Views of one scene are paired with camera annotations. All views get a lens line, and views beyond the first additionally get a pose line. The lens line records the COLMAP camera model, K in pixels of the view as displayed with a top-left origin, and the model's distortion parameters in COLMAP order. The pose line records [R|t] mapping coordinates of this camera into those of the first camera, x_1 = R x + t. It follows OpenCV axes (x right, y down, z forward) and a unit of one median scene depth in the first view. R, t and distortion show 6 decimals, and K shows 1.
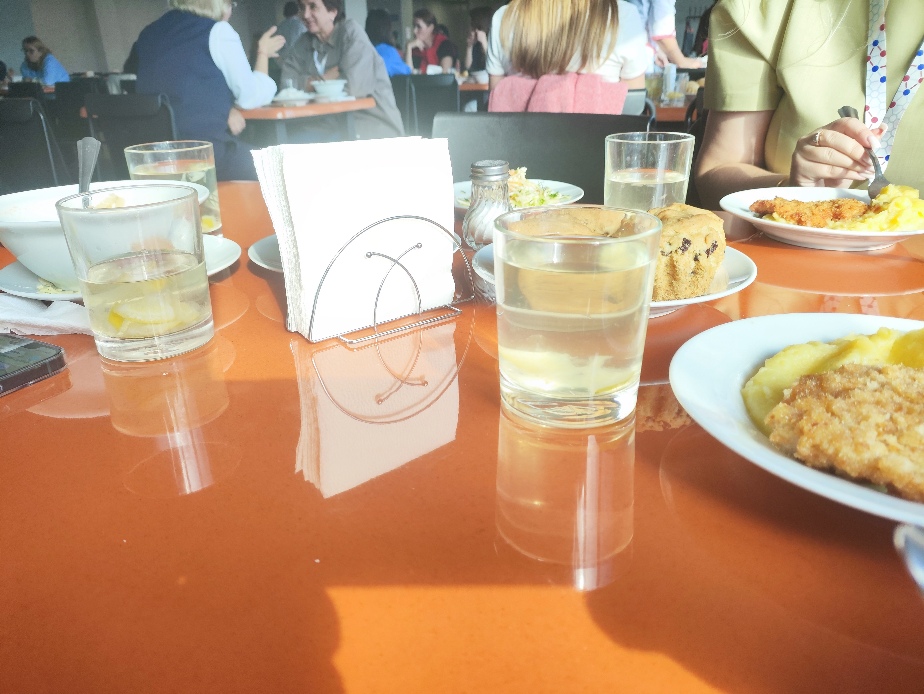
lens RADIAL K [[653.9, 0, 462.0], [0, 653.9, 347.0], [0, 0, 1]] dist [0.039277, -0.002046]
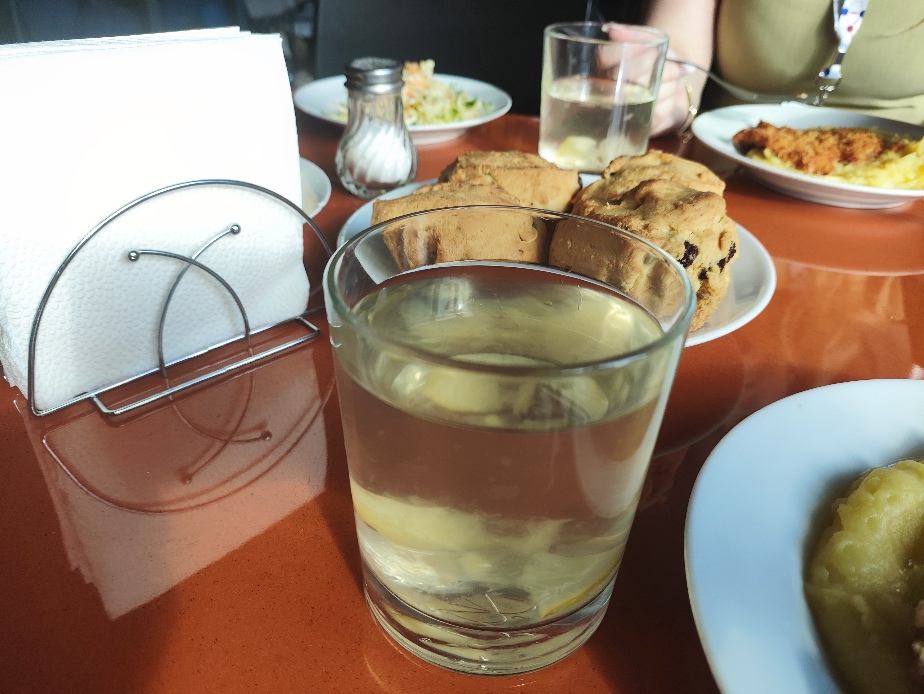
lens RADIAL K [[686.2, 0, 462.0], [0, 686.2, 347.0], [0, 0, 1]] dist [0.033986, 0.005970]
pose [[0.991975, -0.012138, 0.125847, 0.037596], [-0.007825, 0.987578, 0.156933, -0.104176], [-0.126189, -0.156659, 0.979558, 0.253540]]
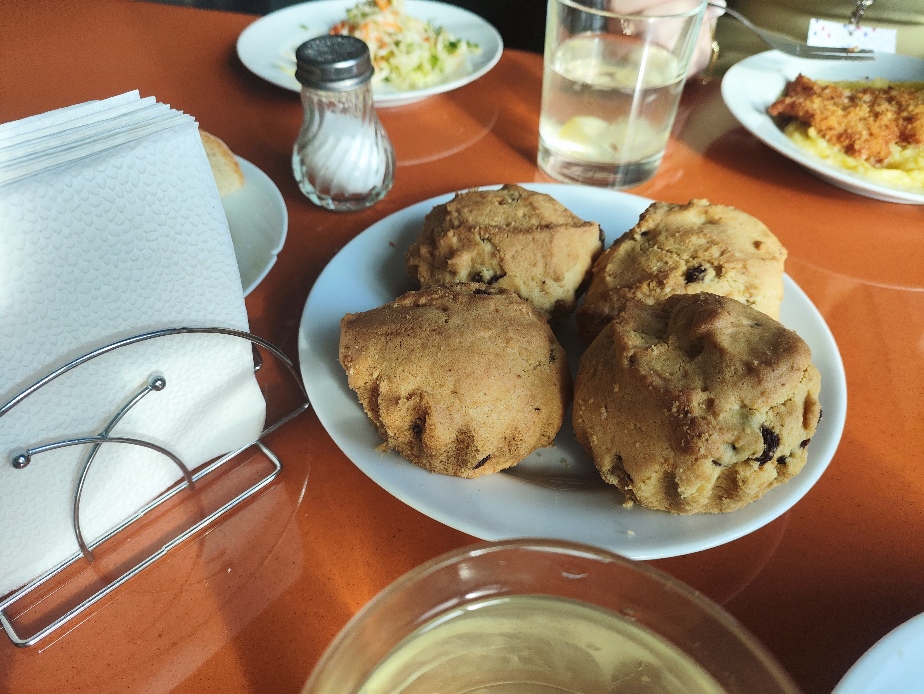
lens RADIAL K [[686.2, 0, 462.0], [0, 686.2, 347.0], [0, 0, 1]] dist [0.033986, 0.005970]
pose [[0.987221, -0.057209, 0.148735, 0.045730], [0.004024, 0.941992, 0.335611, -0.229741], [-0.159307, -0.330723, 0.930185, 0.385549]]
